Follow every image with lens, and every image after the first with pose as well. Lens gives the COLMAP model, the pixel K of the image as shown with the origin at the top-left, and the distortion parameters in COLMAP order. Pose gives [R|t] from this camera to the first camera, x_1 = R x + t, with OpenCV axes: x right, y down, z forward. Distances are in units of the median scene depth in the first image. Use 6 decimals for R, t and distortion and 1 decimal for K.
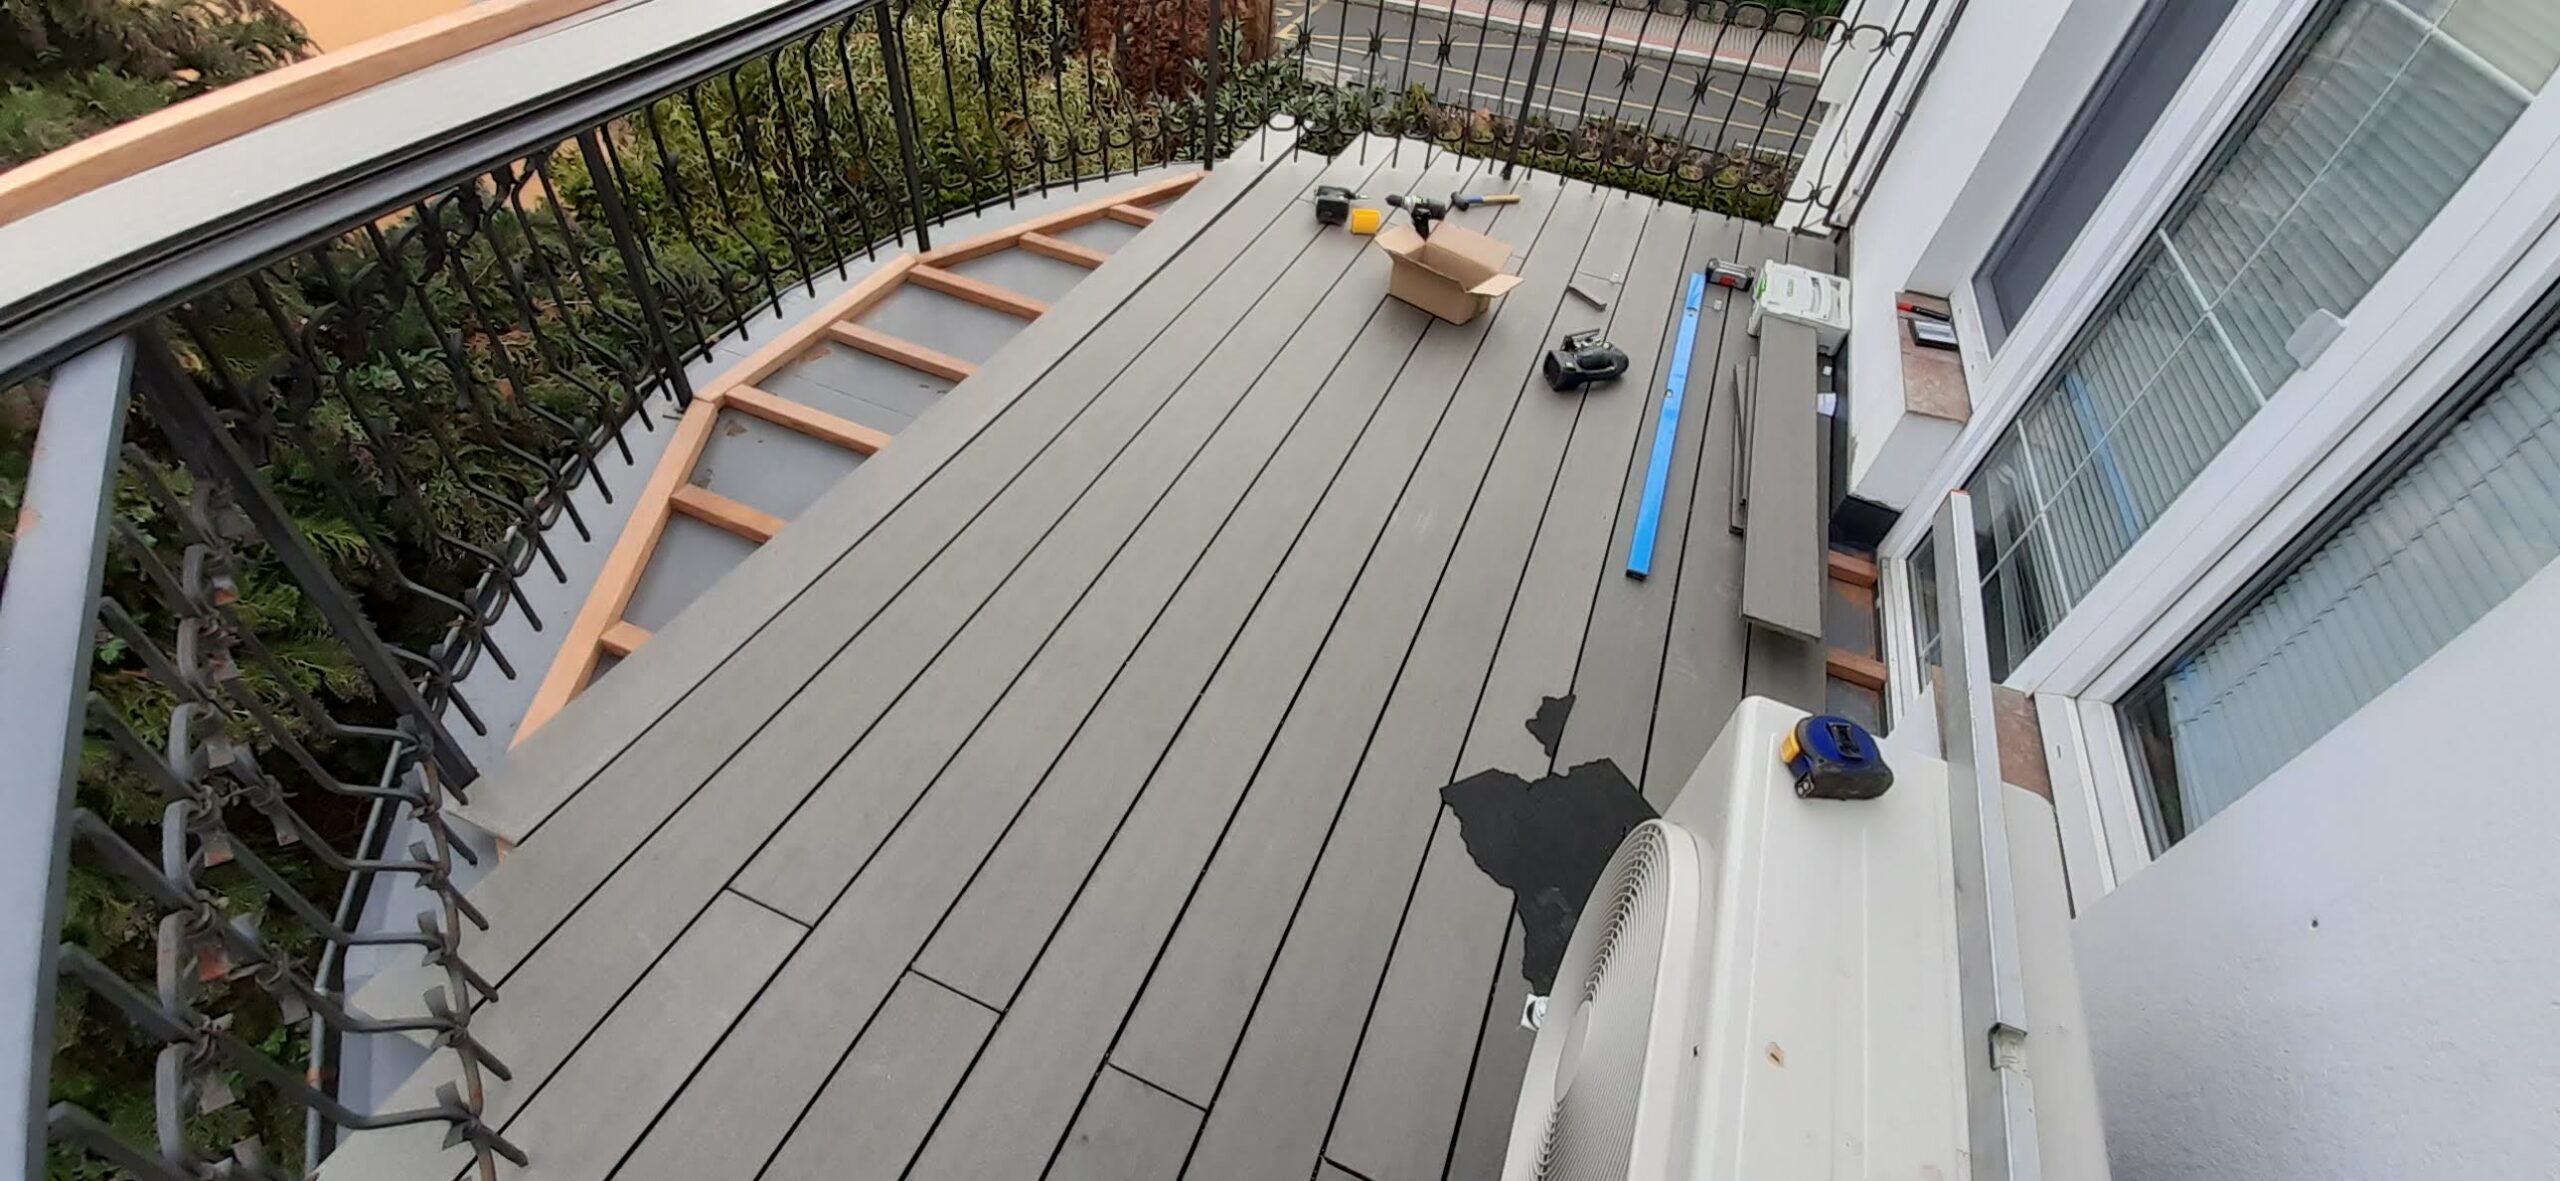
lens RADIAL K [[1002.2, 0, 1285.0], [0, 1002.2, 631.0], [0, 0, 1]] dist [0.011088, -0.014803]
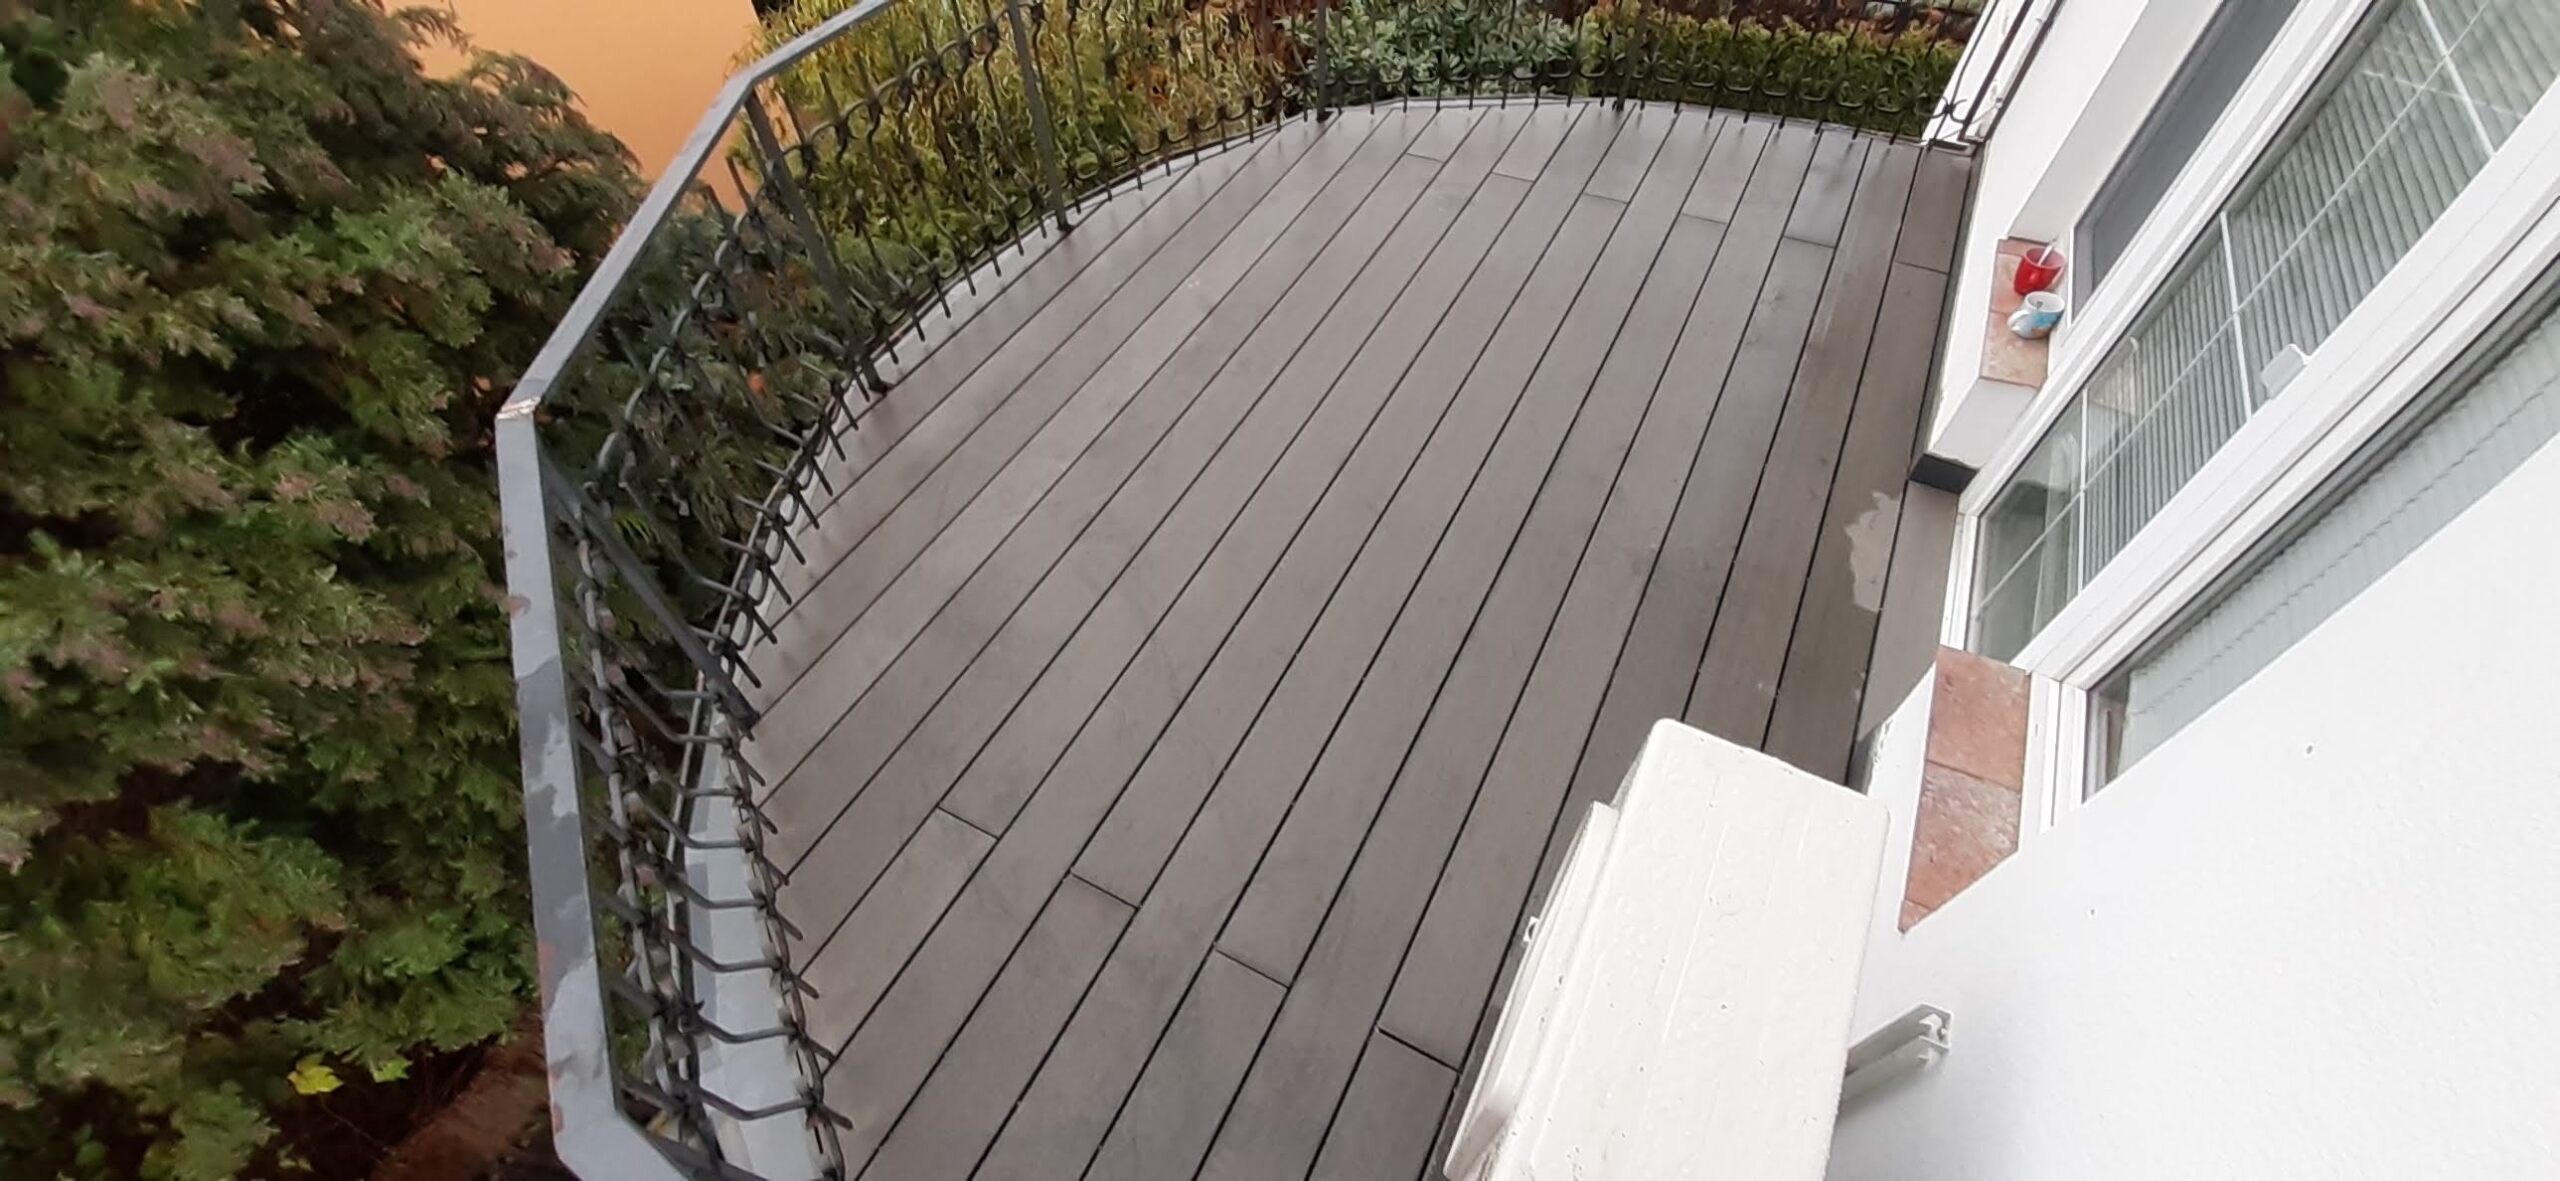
lens RADIAL K [[1002.2, 0, 1285.0], [0, 1002.2, 631.0], [0, 0, 1]] dist [0.011088, -0.014803]
pose [[0.988700, 0.006311, -0.149773, 0.066191], [0.011277, 0.993151, 0.116295, -0.082319], [0.149481, -0.116670, 0.981857, -0.140657]]
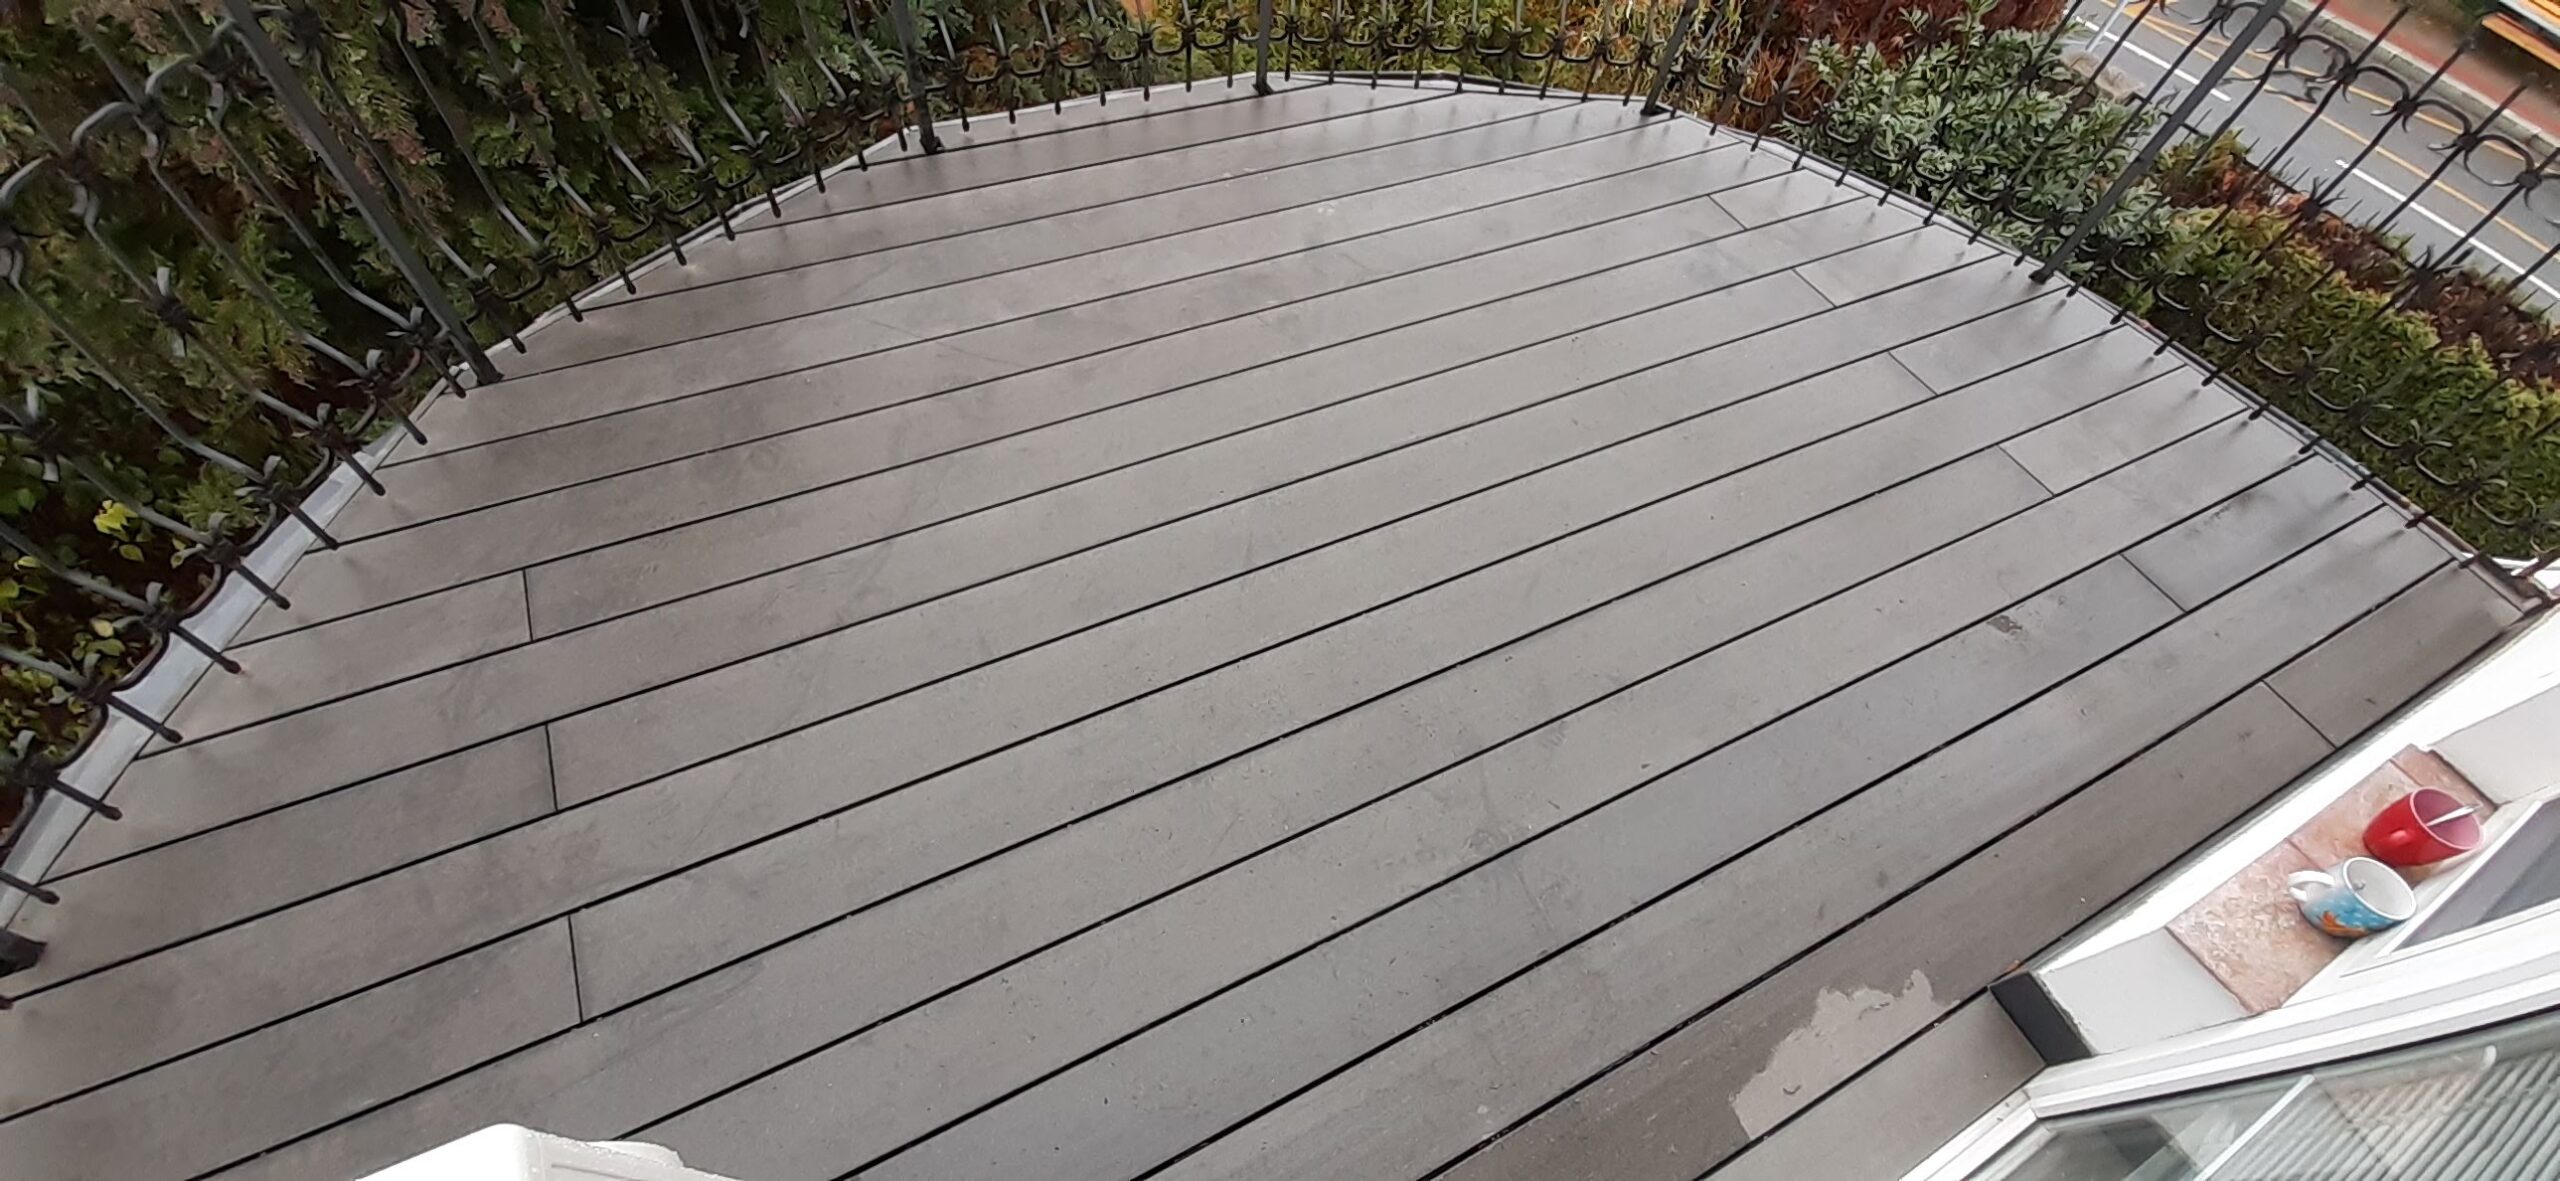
lens RADIAL K [[1002.2, 0, 1285.0], [0, 1002.2, 631.0], [0, 0, 1]] dist [0.011088, -0.014803]
pose [[0.747754, 0.537941, -0.389209, 0.339320], [-0.491470, 0.842565, 0.220321, -0.216859], [0.446453, 0.026538, 0.894413, 0.232003]]
